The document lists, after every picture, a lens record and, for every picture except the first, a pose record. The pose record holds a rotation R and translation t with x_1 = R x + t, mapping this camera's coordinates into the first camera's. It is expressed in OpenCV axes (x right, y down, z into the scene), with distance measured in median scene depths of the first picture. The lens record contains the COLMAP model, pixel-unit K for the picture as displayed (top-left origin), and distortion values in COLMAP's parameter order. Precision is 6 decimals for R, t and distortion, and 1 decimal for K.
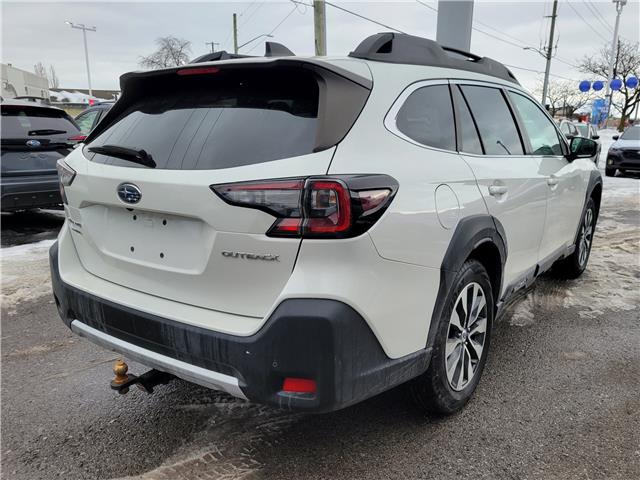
lens RADIAL K [[566.5, 0, 320.0], [0, 566.5, 240.0], [0, 0, 1]] dist [-0.002551, 0.000945]
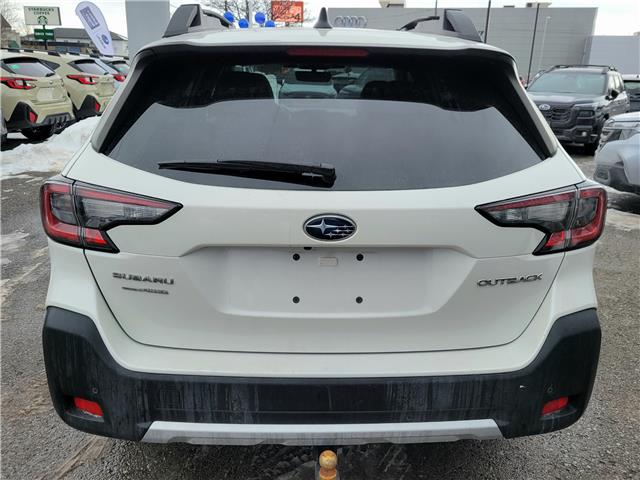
lens RADIAL K [[566.5, 0, 320.0], [0, 566.5, 240.0], [0, 0, 1]] dist [-0.002551, 0.000945]
pose [[0.808223, -0.158205, 0.567227, -0.768145], [0.119395, 0.987254, 0.105232, -0.146135], [-0.576645, -0.017327, 0.816811, 0.411012]]
